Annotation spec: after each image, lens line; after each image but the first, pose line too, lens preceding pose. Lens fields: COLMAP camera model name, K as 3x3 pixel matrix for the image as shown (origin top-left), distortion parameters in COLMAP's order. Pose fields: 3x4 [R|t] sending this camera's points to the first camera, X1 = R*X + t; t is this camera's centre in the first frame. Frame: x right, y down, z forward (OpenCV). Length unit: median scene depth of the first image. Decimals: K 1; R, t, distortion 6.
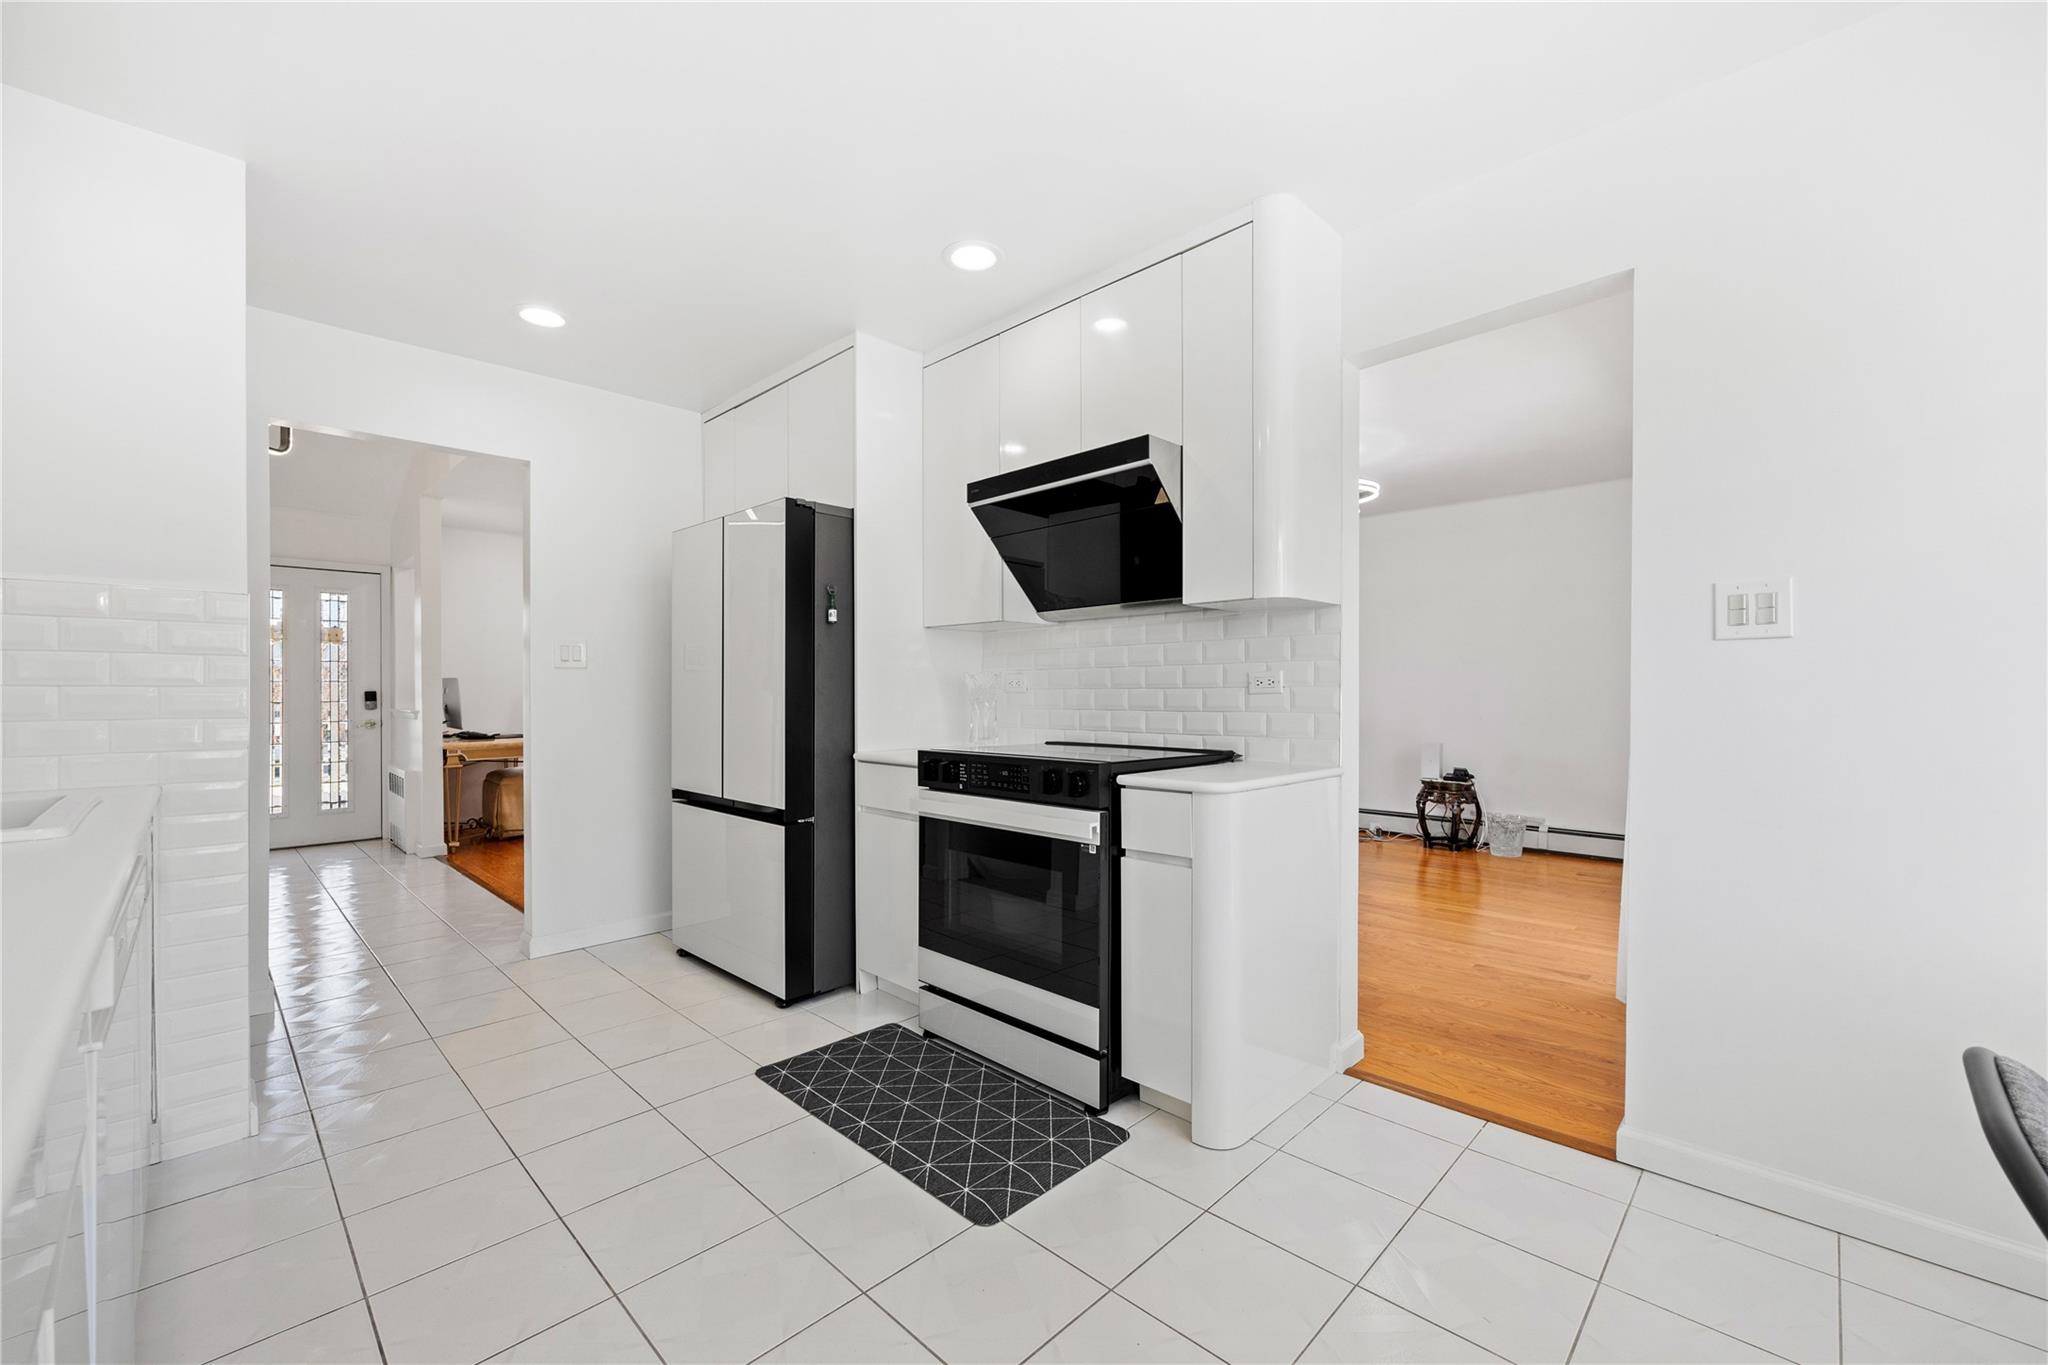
lens RADIAL K [[823.7, 0, 1035.0], [0, 823.7, 696.0], [0, 0, 1]] dist [0.000198, -0.000097]
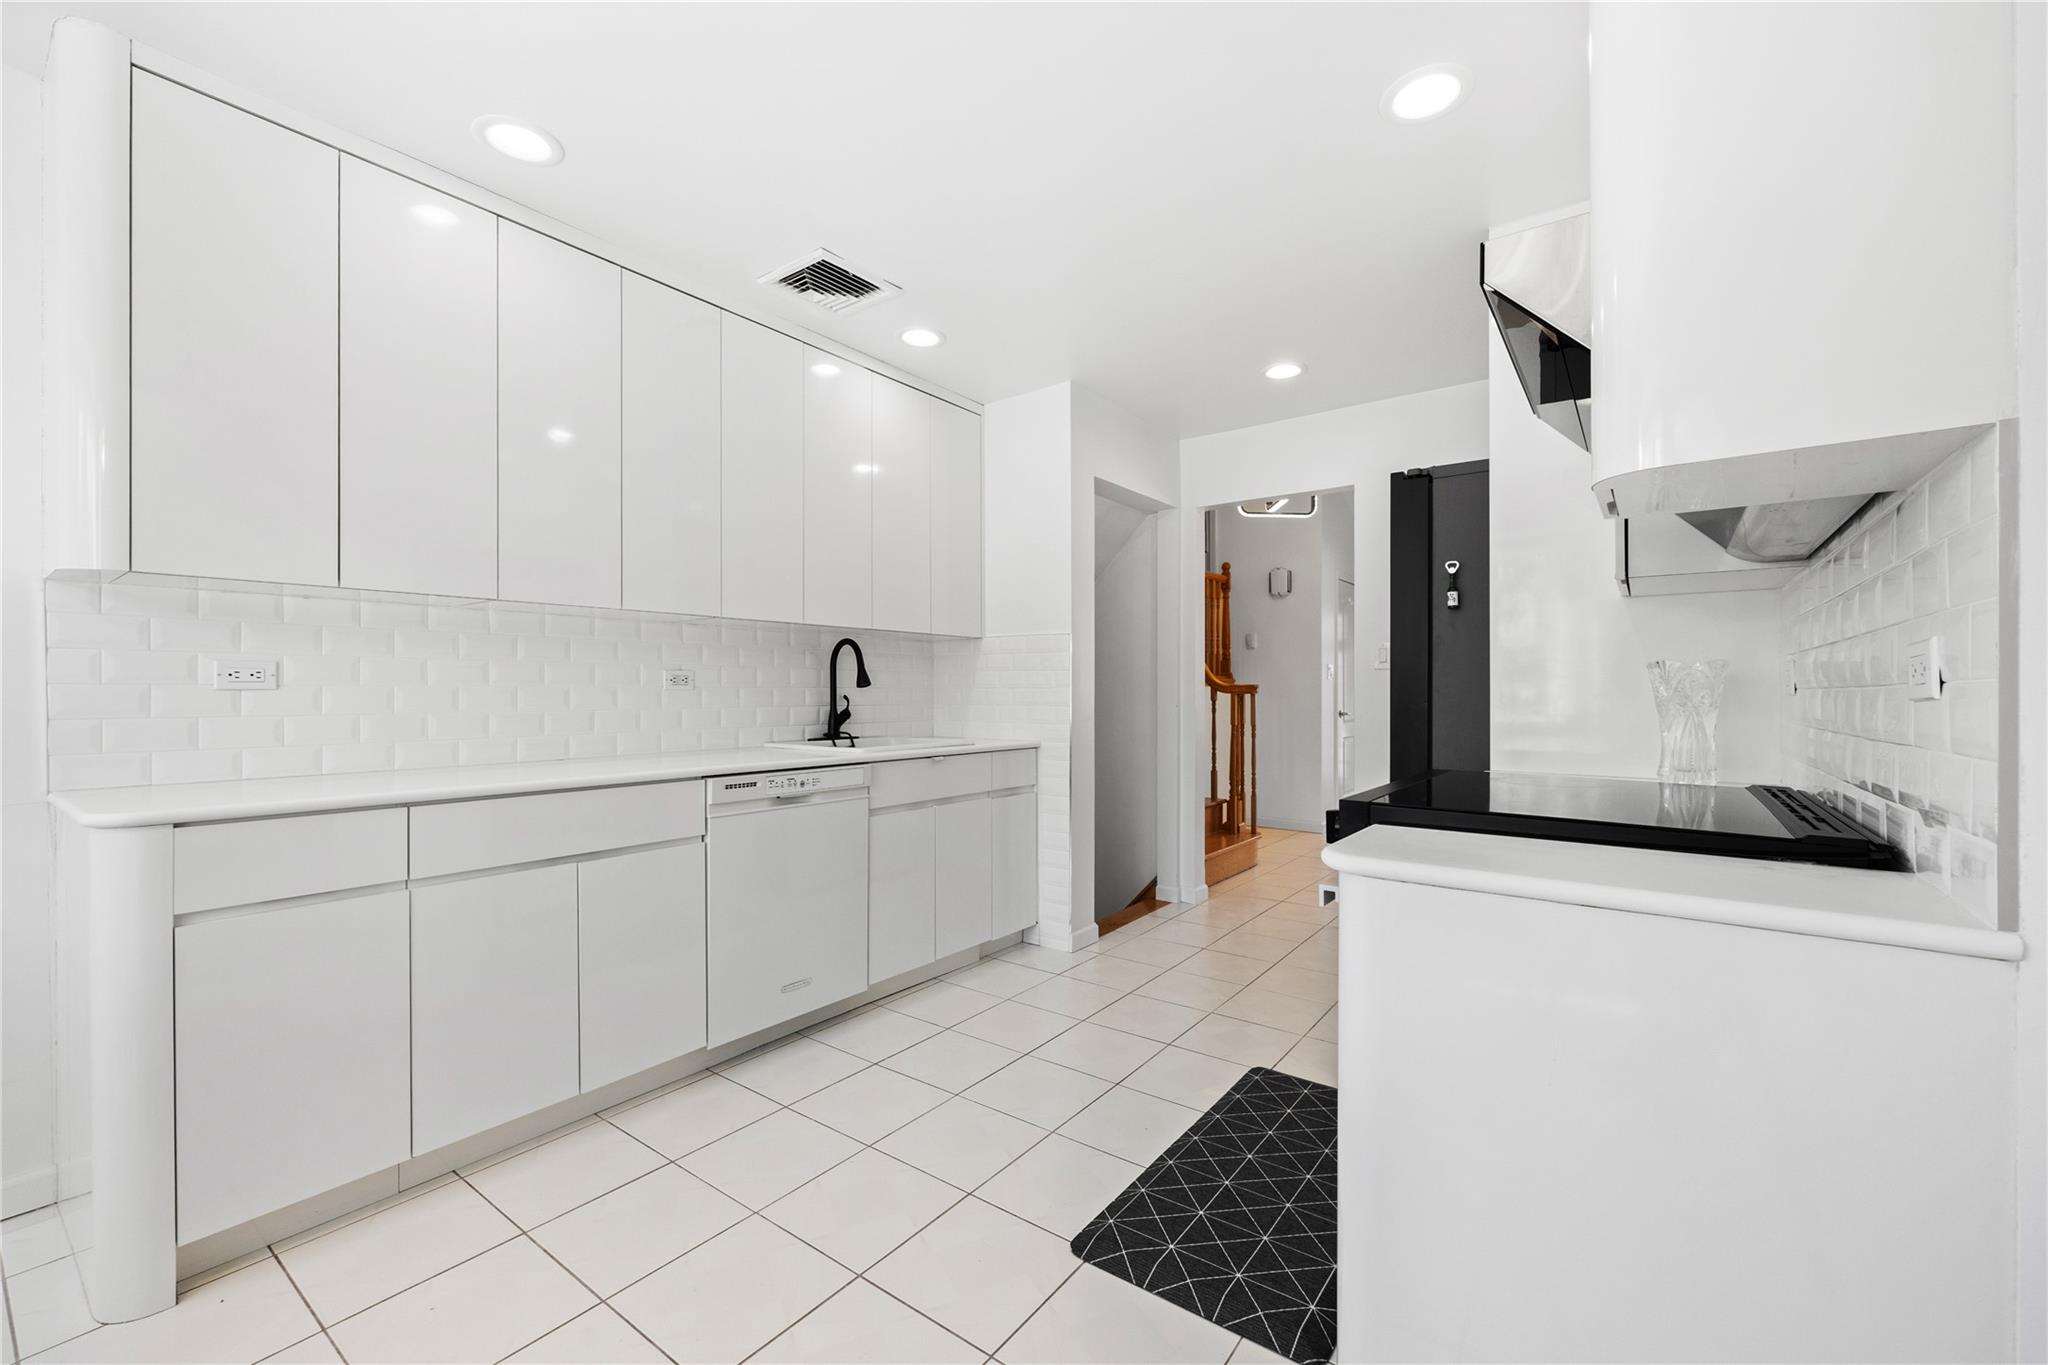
lens RADIAL K [[838.4, 0, 1027.2], [0, 838.4, 688.5], [0, 0, 1]] dist [-0.000255, -0.000075]
pose [[0.134226, -0.000434, -0.990951, 0.710628], [-0.005262, 0.999985, -0.001151, -0.007621], [0.990937, 0.005369, 0.134222, 0.641778]]
